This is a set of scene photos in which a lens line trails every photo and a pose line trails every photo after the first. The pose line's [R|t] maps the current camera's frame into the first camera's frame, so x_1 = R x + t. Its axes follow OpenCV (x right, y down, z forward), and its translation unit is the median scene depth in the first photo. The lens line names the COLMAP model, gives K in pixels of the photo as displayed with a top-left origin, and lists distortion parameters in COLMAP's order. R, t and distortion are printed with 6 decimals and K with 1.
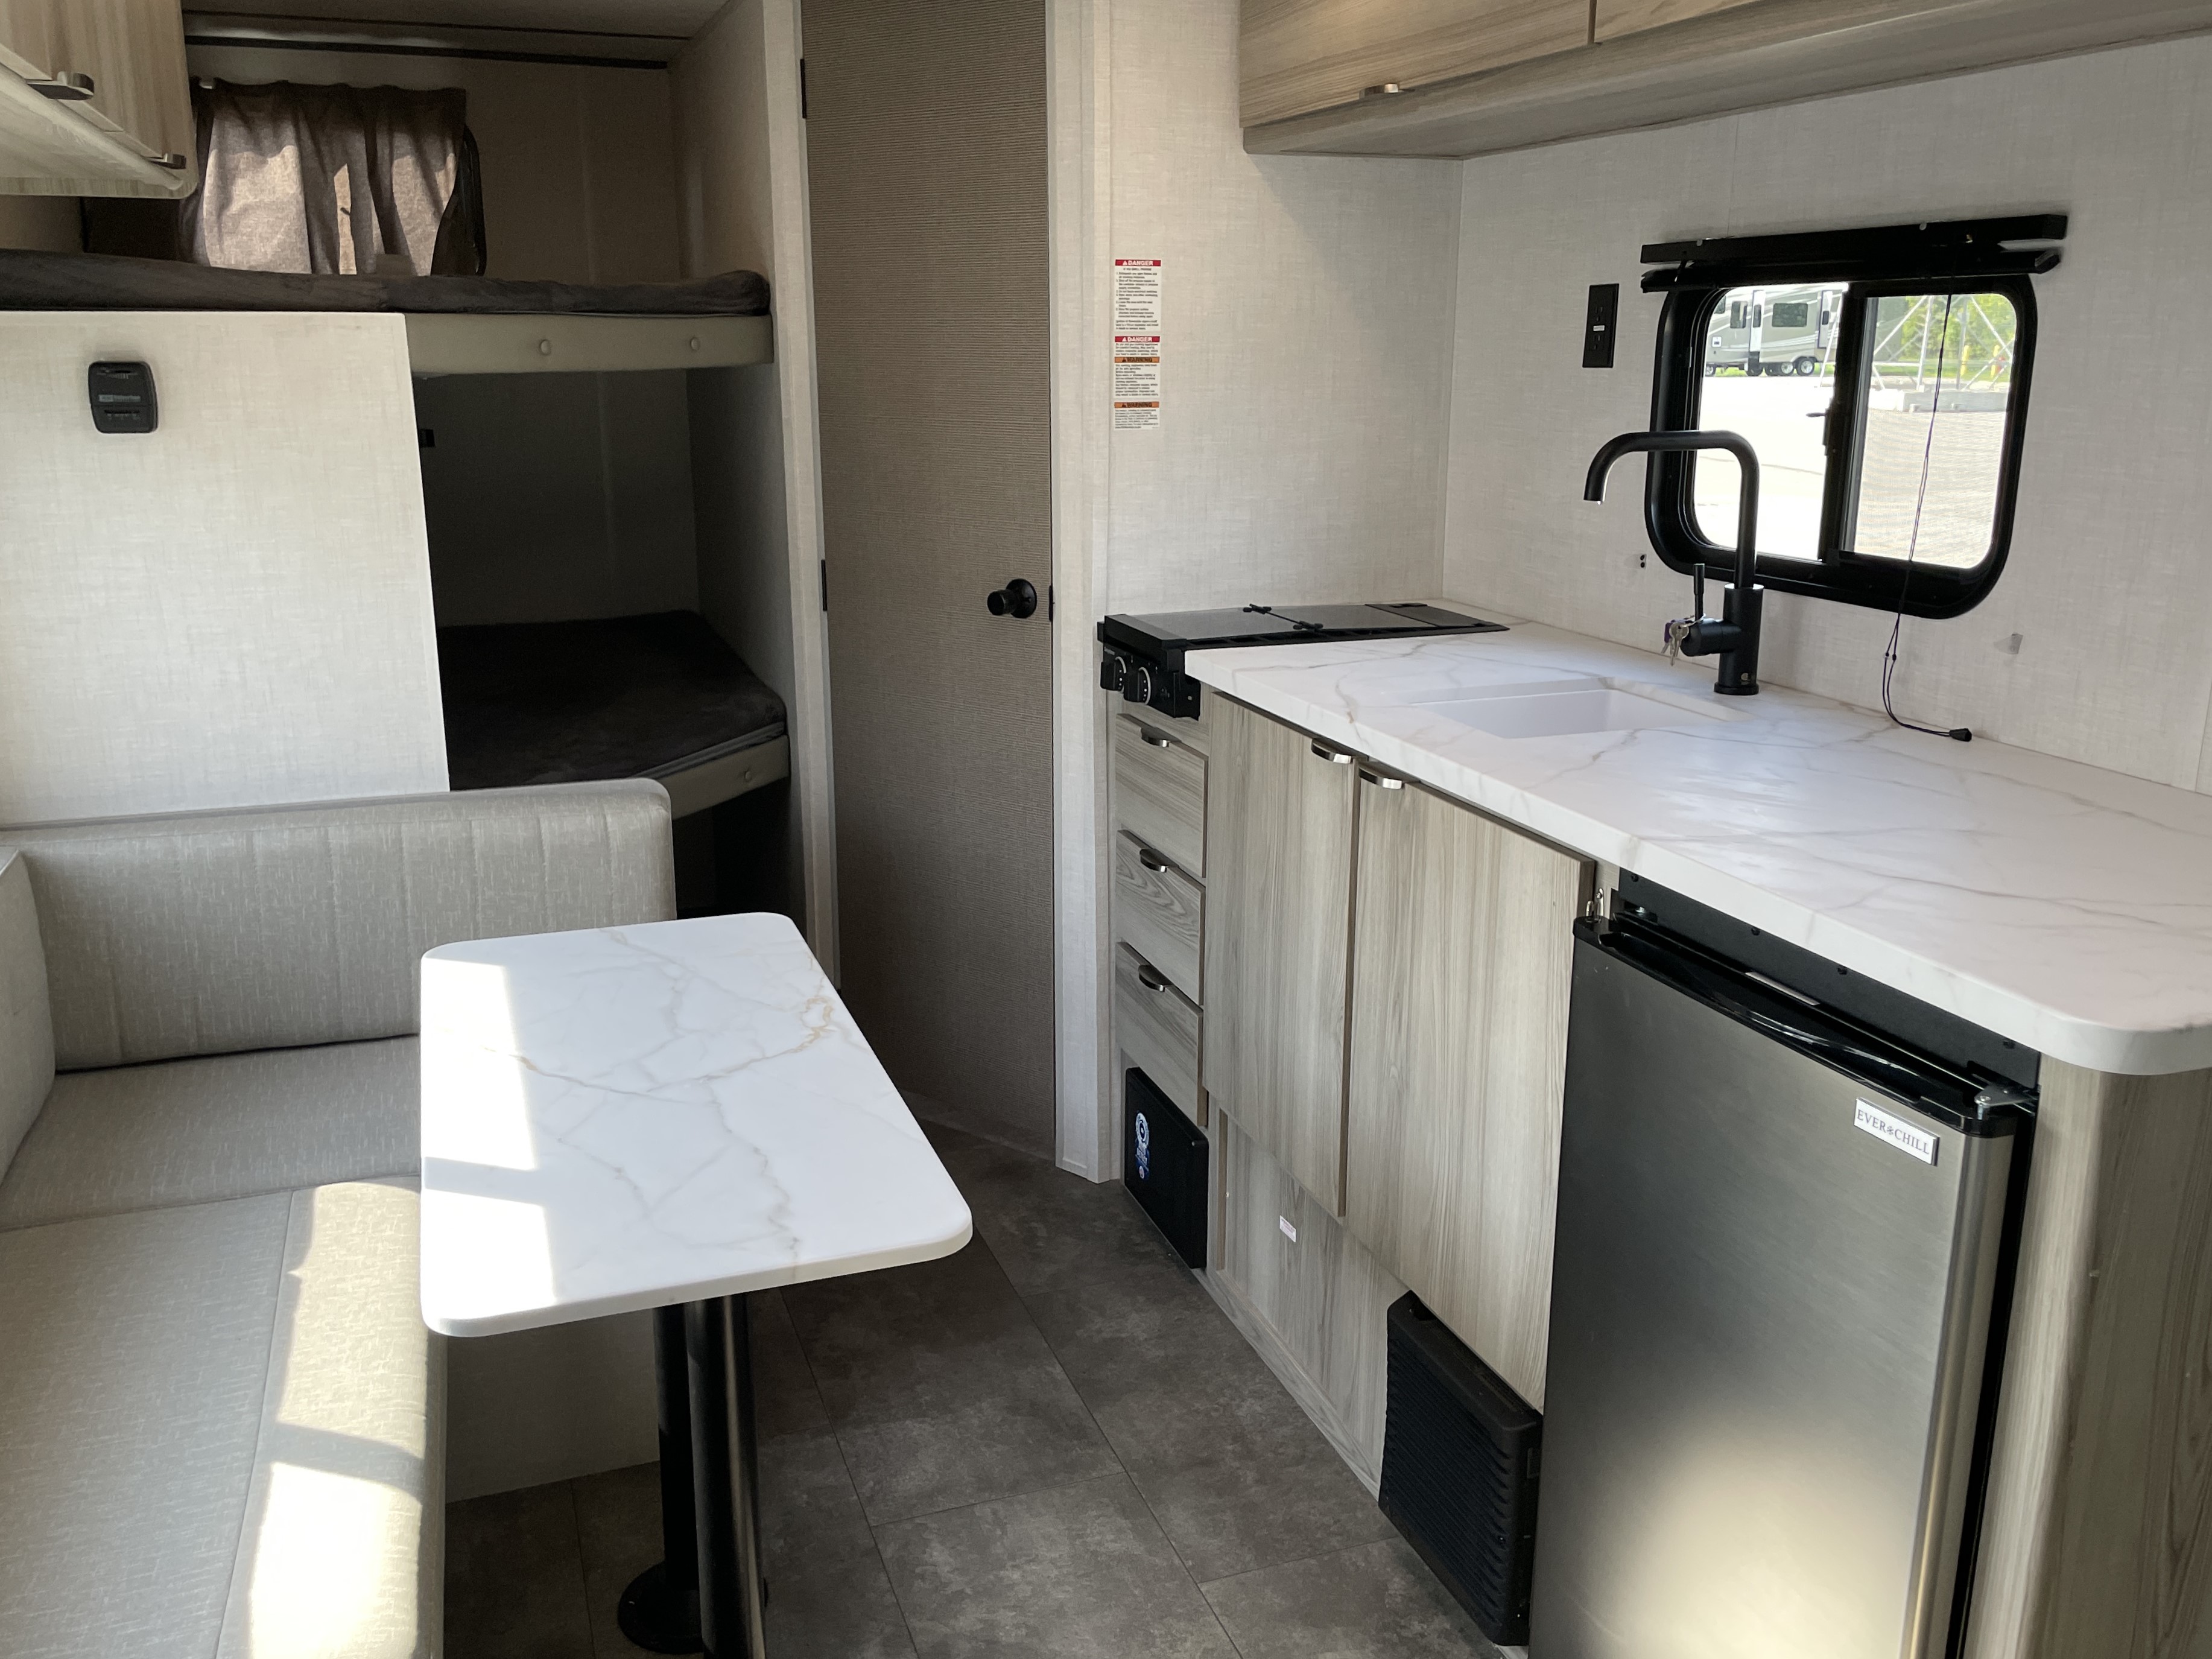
lens RADIAL K [[1828.5, 0, 1106.0], [0, 1828.5, 829.5], [0, 0, 1]] dist [0.007428, 0.002107]
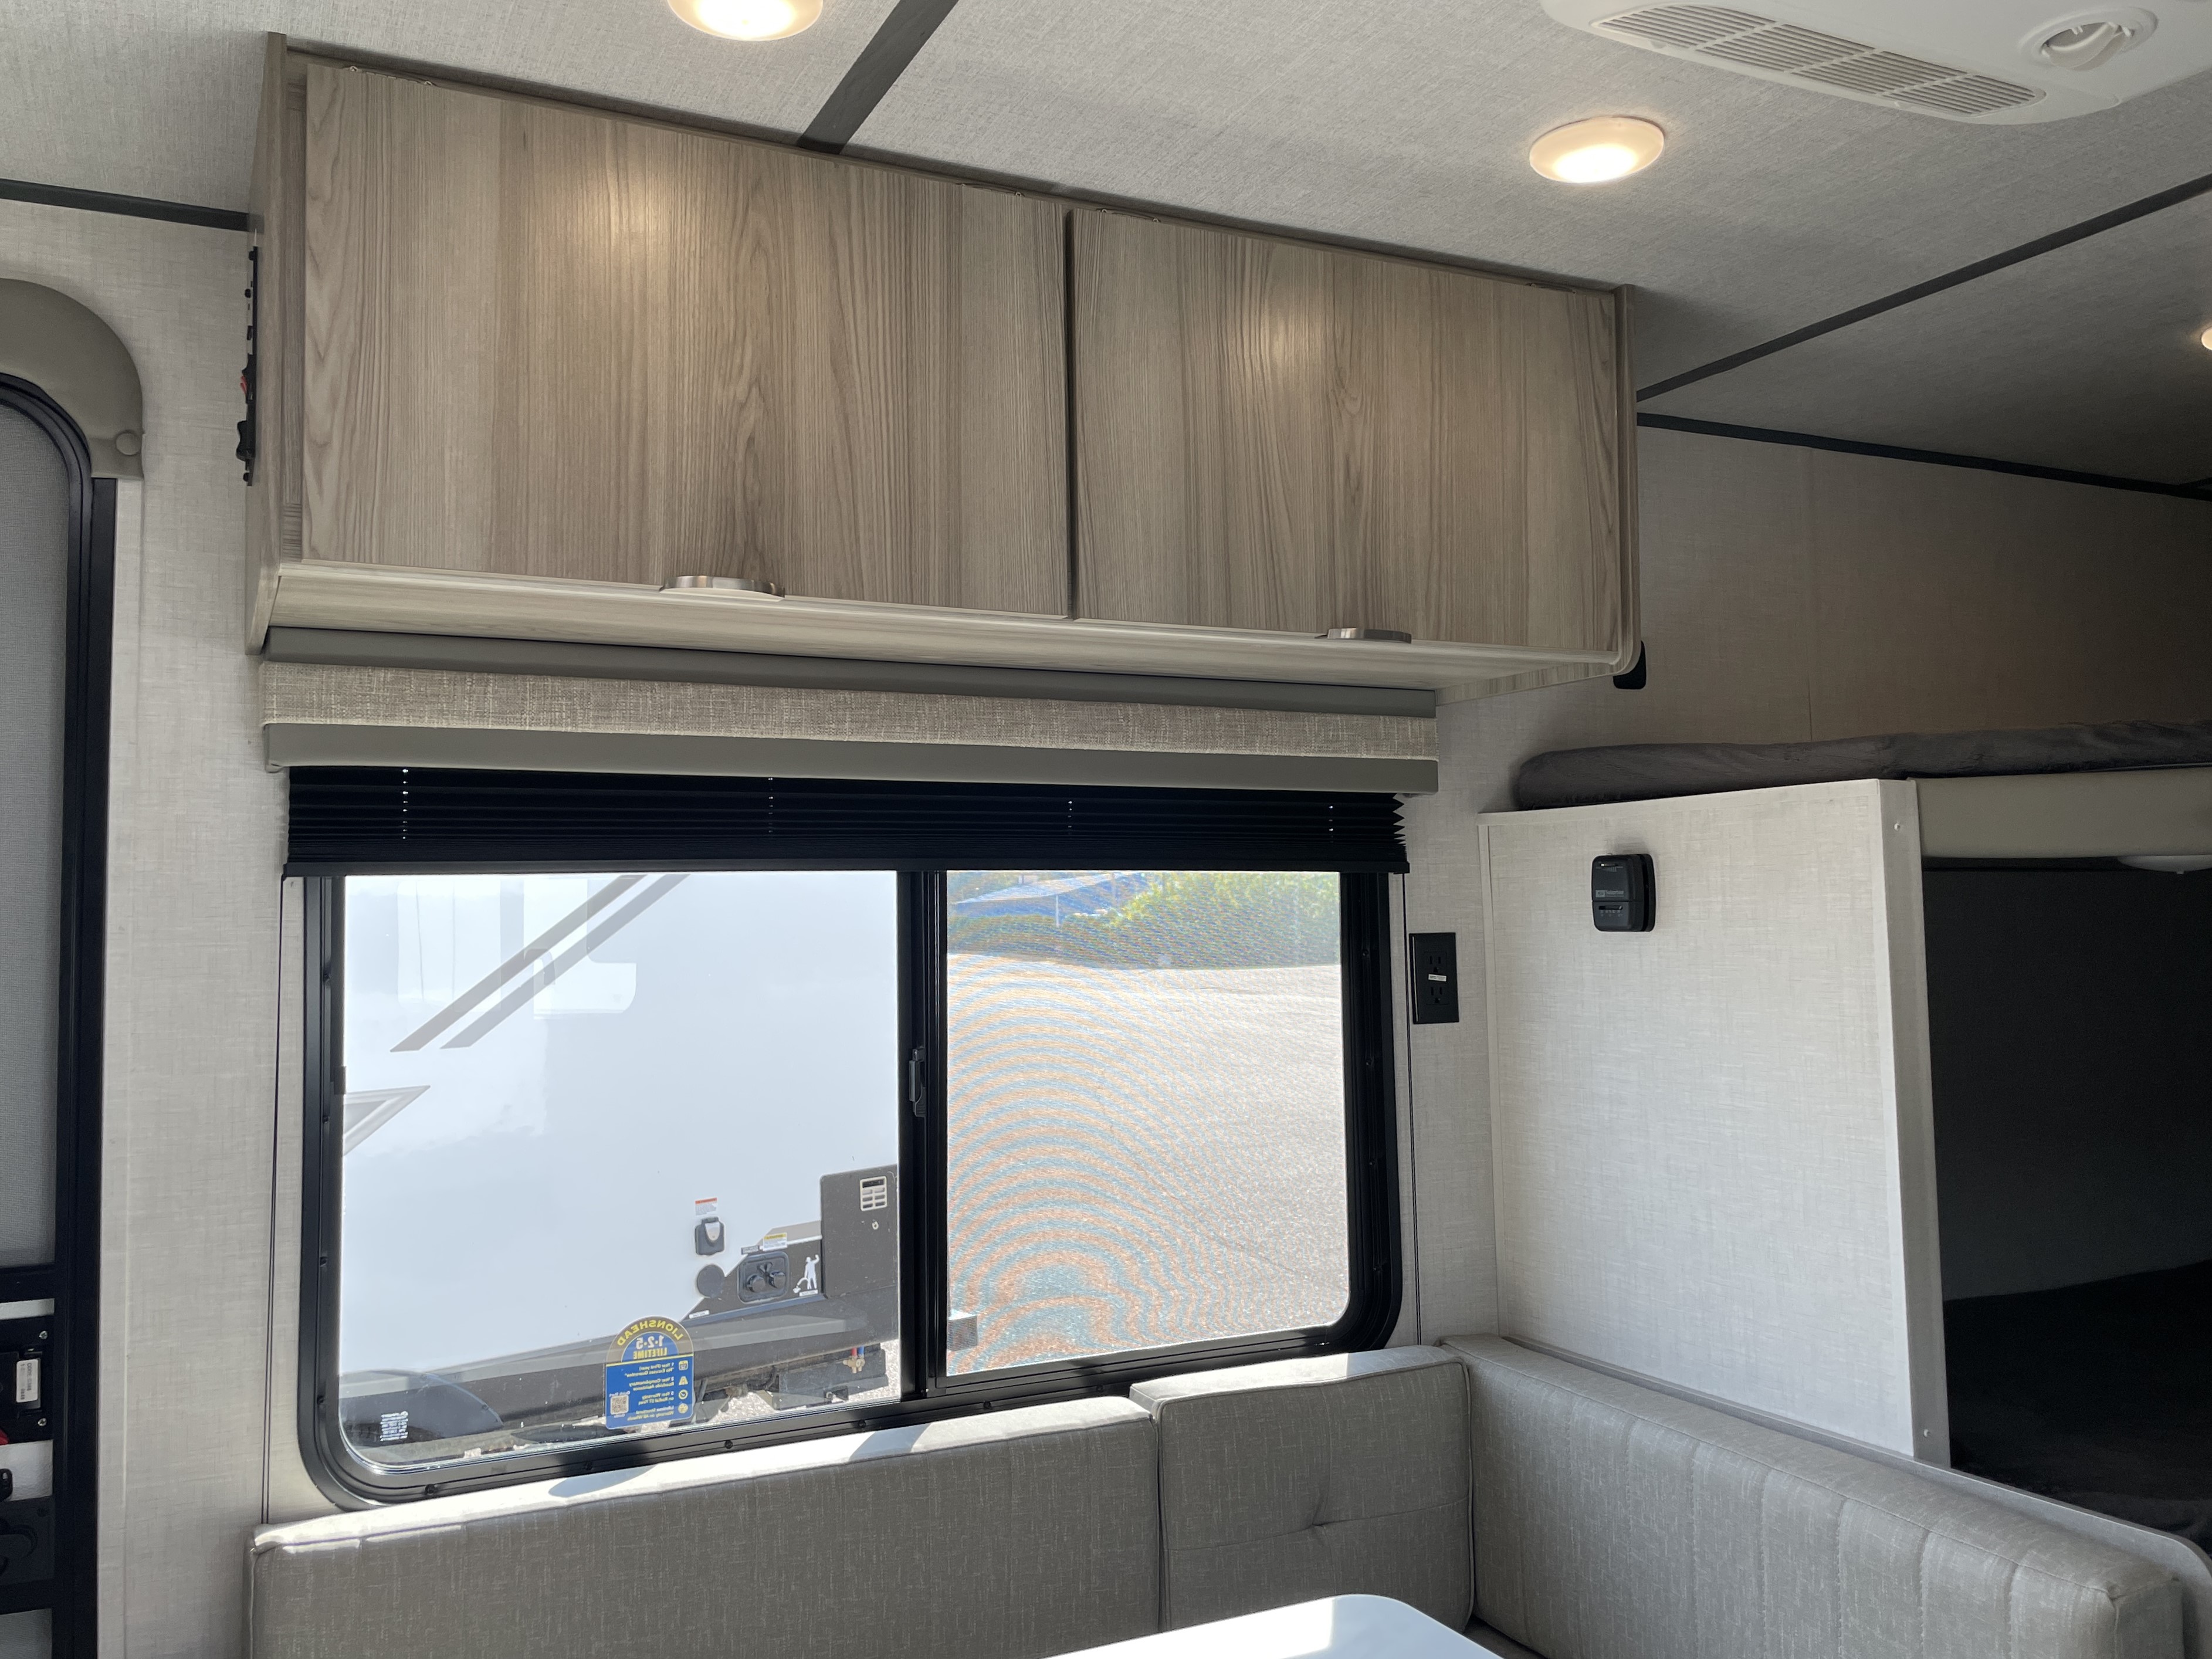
lens RADIAL K [[1799.1, 0, 1106.0], [0, 1799.1, 829.5], [0, 0, 1]] dist [0.101336, -0.136108]
pose [[0.112692, -0.056583, -0.992018, 0.306223], [-0.241403, 0.966905, -0.082573, -0.122700], [0.963860, 0.248781, 0.095303, 0.620963]]
